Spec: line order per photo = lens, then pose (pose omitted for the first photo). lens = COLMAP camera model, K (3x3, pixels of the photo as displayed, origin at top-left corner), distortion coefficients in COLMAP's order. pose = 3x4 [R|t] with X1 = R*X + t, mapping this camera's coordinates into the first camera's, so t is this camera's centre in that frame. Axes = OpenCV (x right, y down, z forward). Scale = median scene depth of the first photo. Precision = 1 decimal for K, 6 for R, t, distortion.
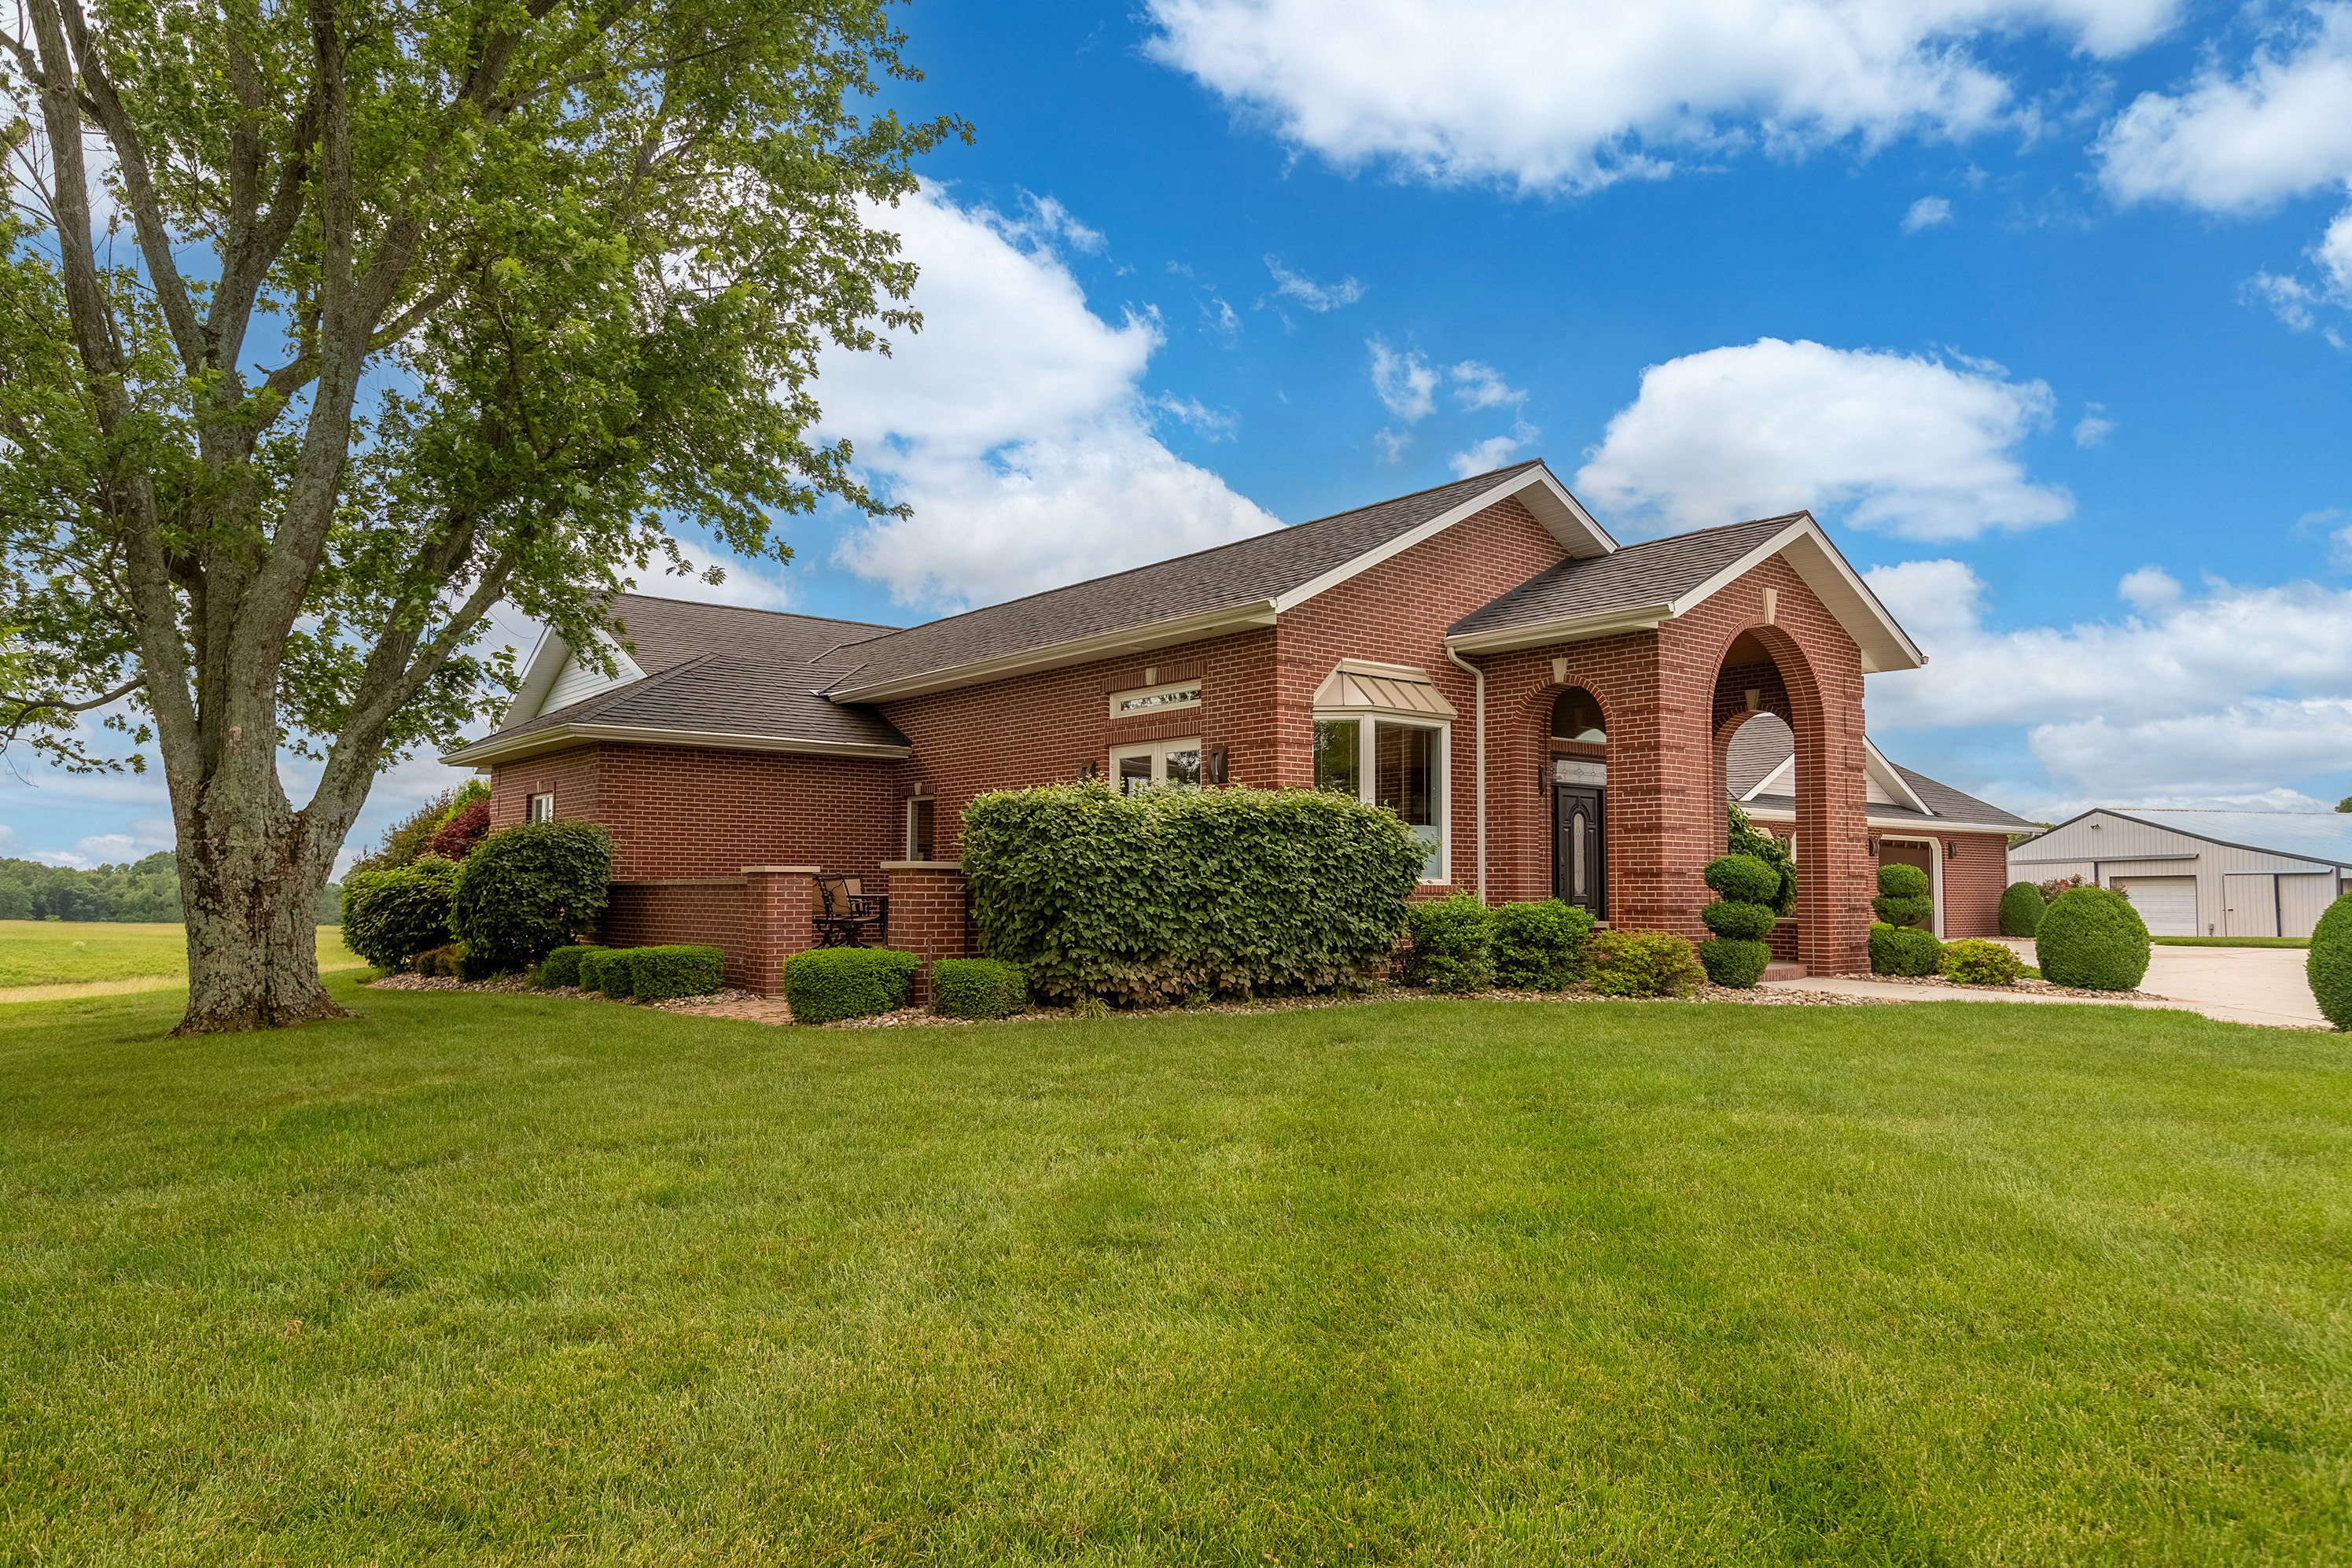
lens RADIAL K [[1573.0, 0, 1175.5], [0, 1573.0, 777.7], [0, 0, 1]] dist [0.007944, 0.001094]
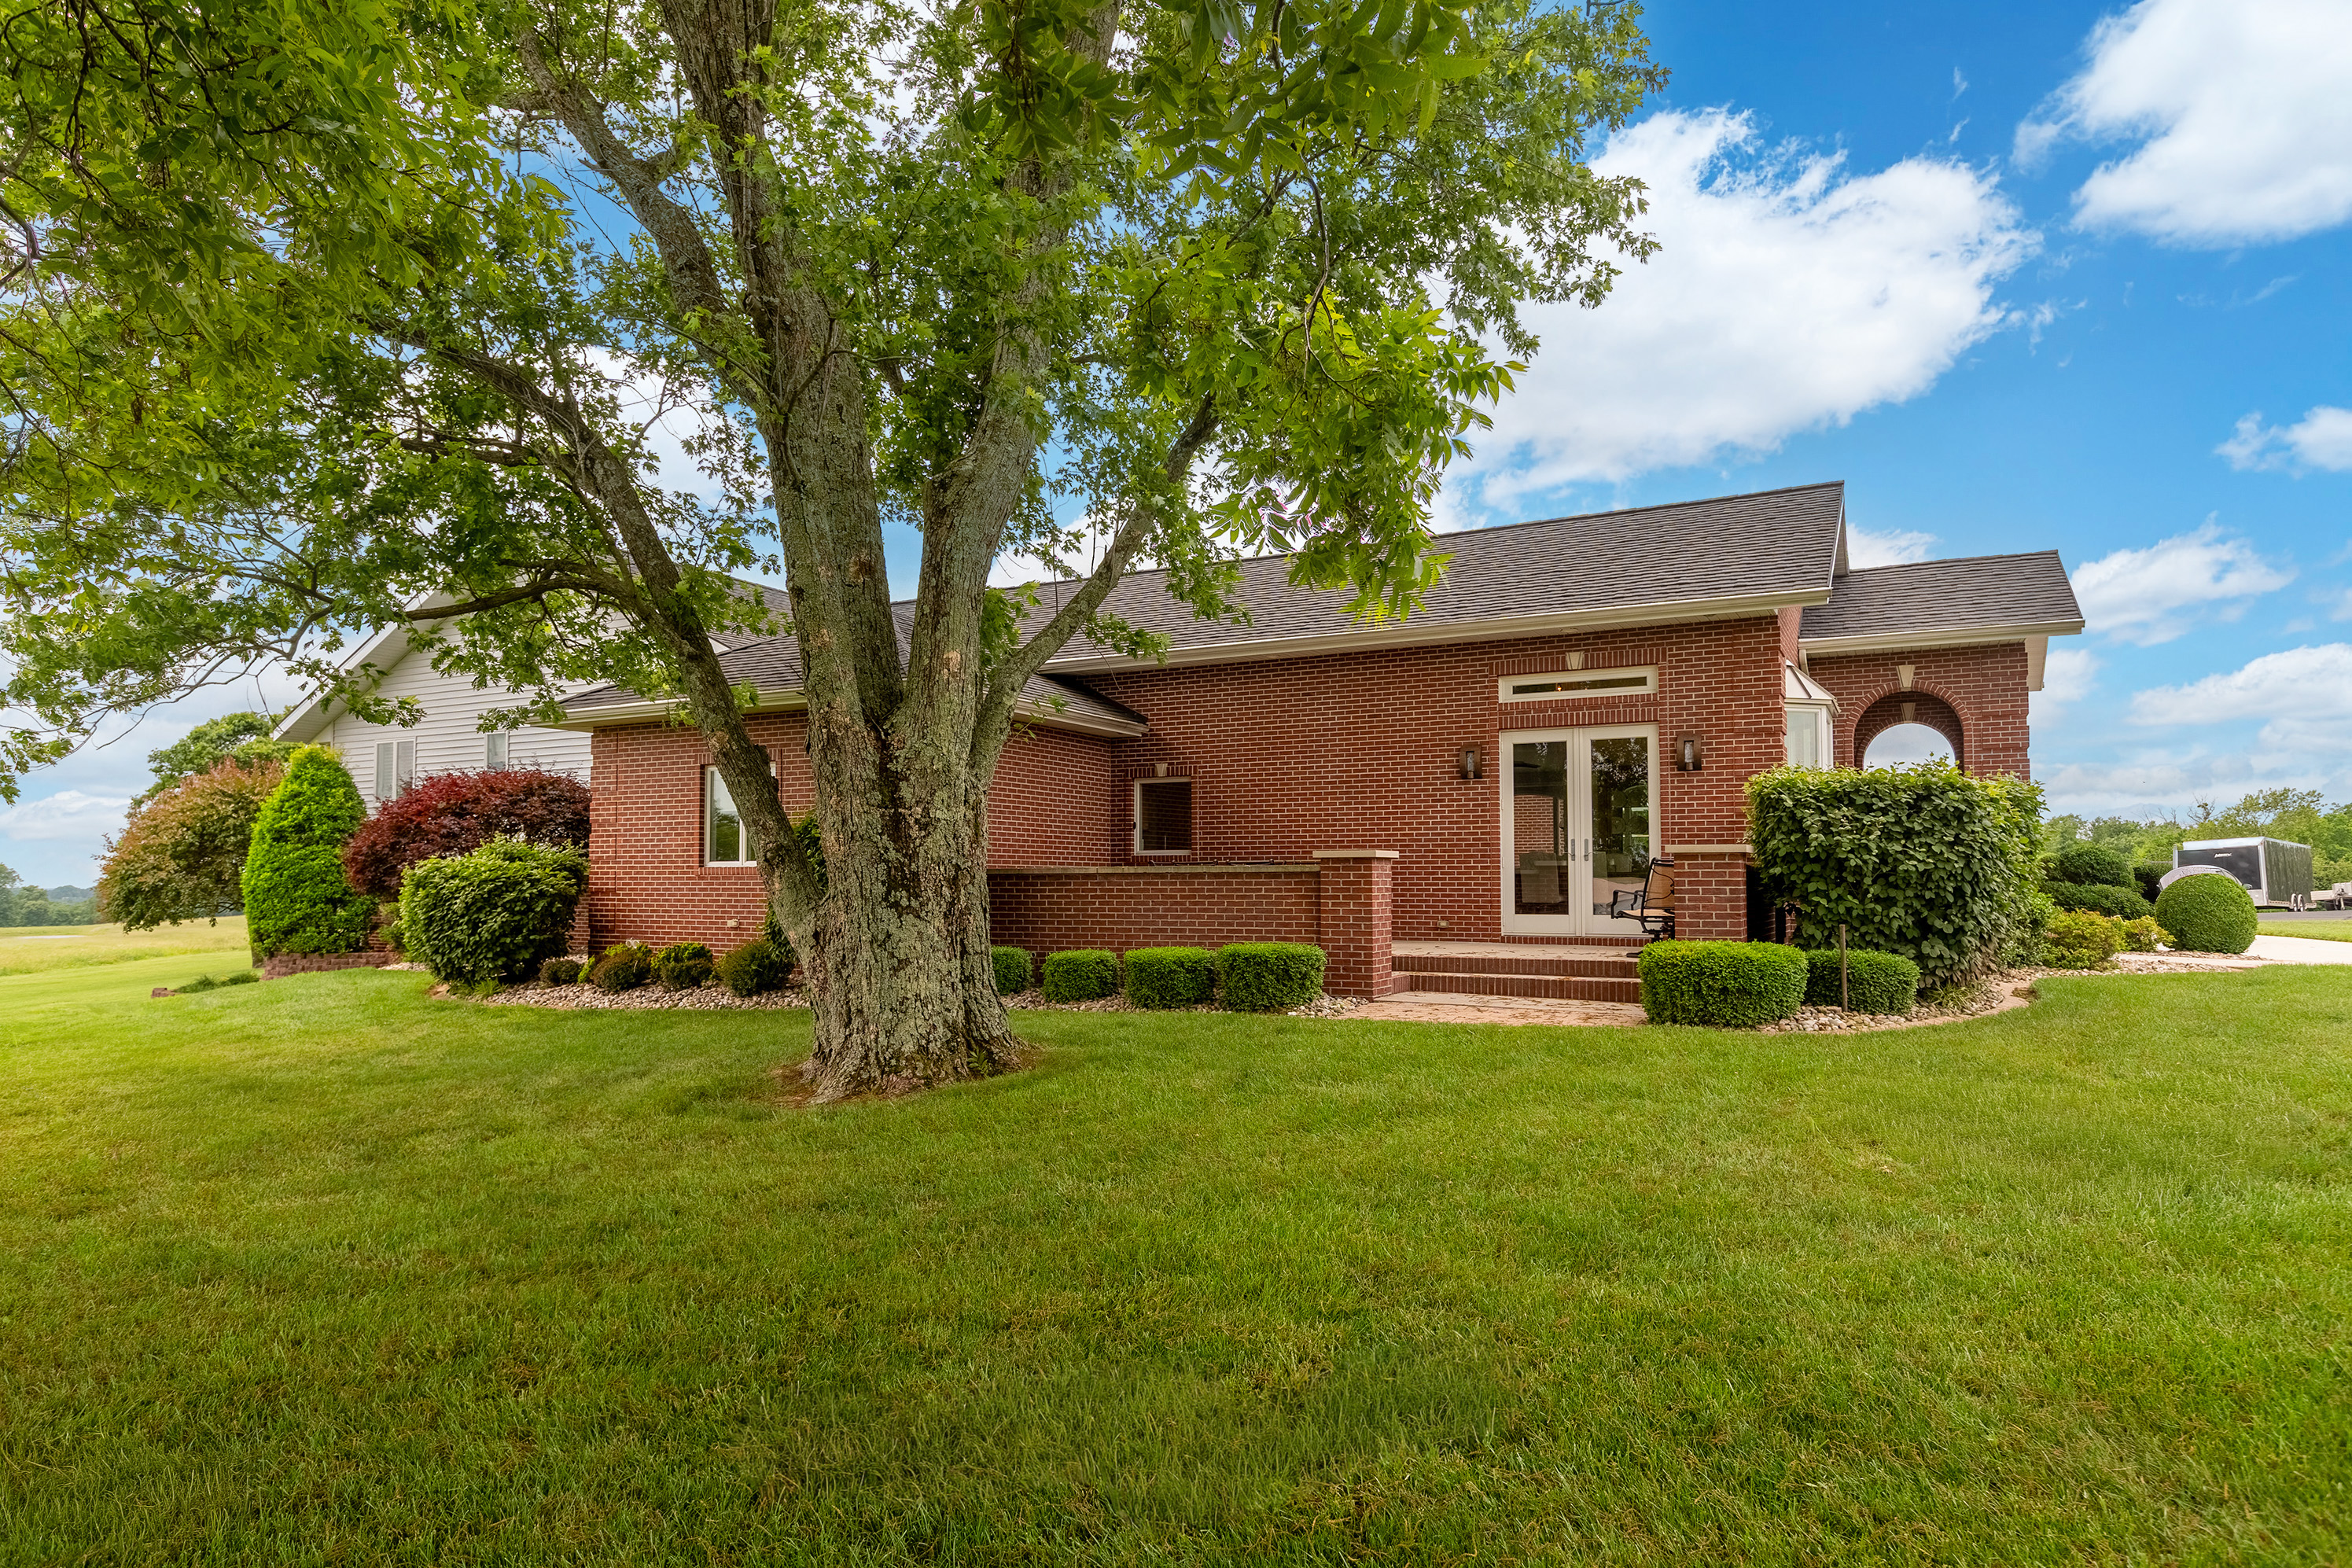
lens RADIAL K [[1402.1, 0, 1176.1], [0, 1402.1, 799.3], [0, 0, 1]] dist [-0.002001, -0.000492]
pose [[0.915938, 0.018769, 0.400881, -0.646386], [-0.024085, 0.999676, 0.008225, 0.023038], [-0.400597, -0.017189, 0.916093, 0.319639]]
